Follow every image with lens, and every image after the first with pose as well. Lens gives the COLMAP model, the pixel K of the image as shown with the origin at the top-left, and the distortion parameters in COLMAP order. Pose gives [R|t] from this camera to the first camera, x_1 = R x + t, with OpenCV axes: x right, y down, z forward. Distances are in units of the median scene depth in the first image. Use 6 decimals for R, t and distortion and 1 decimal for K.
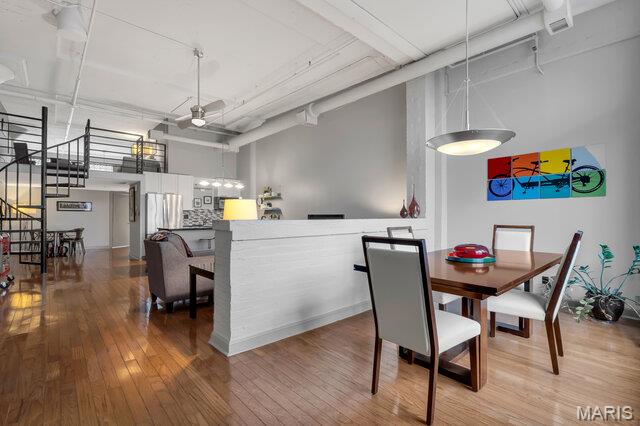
lens RADIAL K [[293.9, 0, 322.4], [0, 293.9, 216.7], [0, 0, 1]] dist [-0.005173, 0.000029]
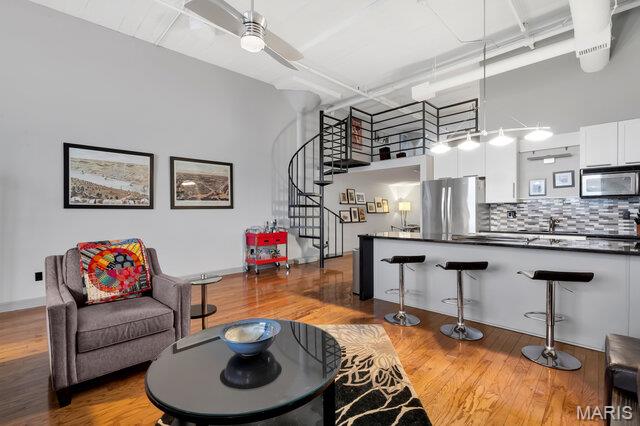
lens RADIAL K [[293.9, 0, 314.6], [0, 293.9, 211.4], [0, 0, 1]] dist [-0.005173, 0.000029]
pose [[0.034968, -0.001242, -0.999388, 0.077181], [0.003956, 0.999992, -0.001104, -0.006307], [0.999381, -0.003915, 0.034972, 0.673693]]
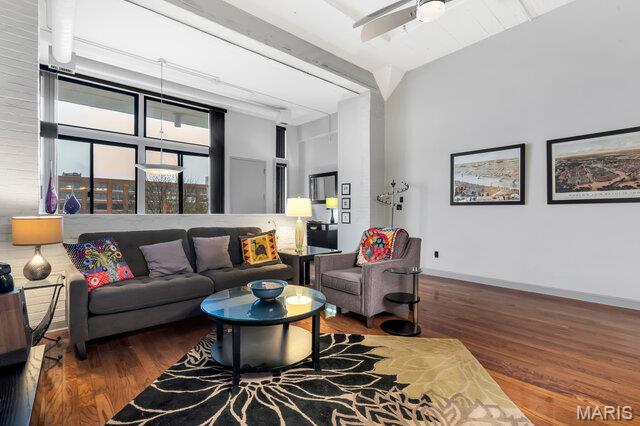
lens RADIAL K [[293.9, 0, 318.7], [0, 293.9, 211.5], [0, 0, 1]] dist [-0.005173, 0.000029]
pose [[-0.999632, -0.000973, 0.027106, -0.159937], [-0.000941, 0.999999, 0.001208, -0.000728], [-0.027107, 0.001182, -0.999632, 0.909847]]
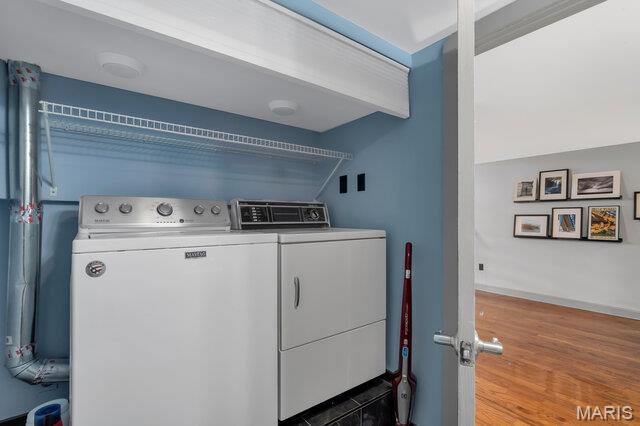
lens RADIAL K [[293.9, 0, 316.9], [0, 293.9, 216.1], [0, 0, 1]] dist [-0.005173, 0.000029]
pose [[-0.993046, -0.000216, 0.117730, -0.588065], [-0.000906, 0.999983, -0.005806, -0.004042], [-0.117727, -0.005872, -0.993029, 1.358751]]
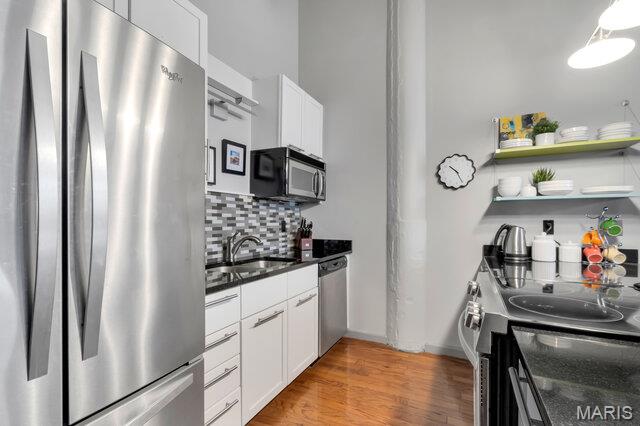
lens RADIAL K [[293.9, 0, 314.7], [0, 293.9, 224.1], [0, 0, 1]] dist [-0.005173, 0.000029]
pose [[0.939359, -0.002193, 0.342928, -0.476619], [-0.001249, 0.999951, 0.009817, -0.004521], [-0.342932, -0.009651, 0.939310, 0.861996]]
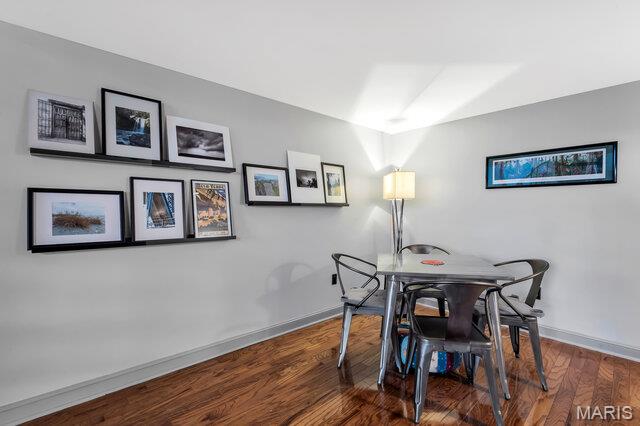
lens RADIAL K [[293.9, 0, 316.3], [0, 293.9, 213.2], [0, 0, 1]] dist [-0.005173, 0.000029]
pose [[-0.023195, 0.010803, -0.999673, -0.699658], [0.000645, 0.999942, 0.010791, 0.004295], [0.999731, -0.000394, -0.023200, 0.976683]]
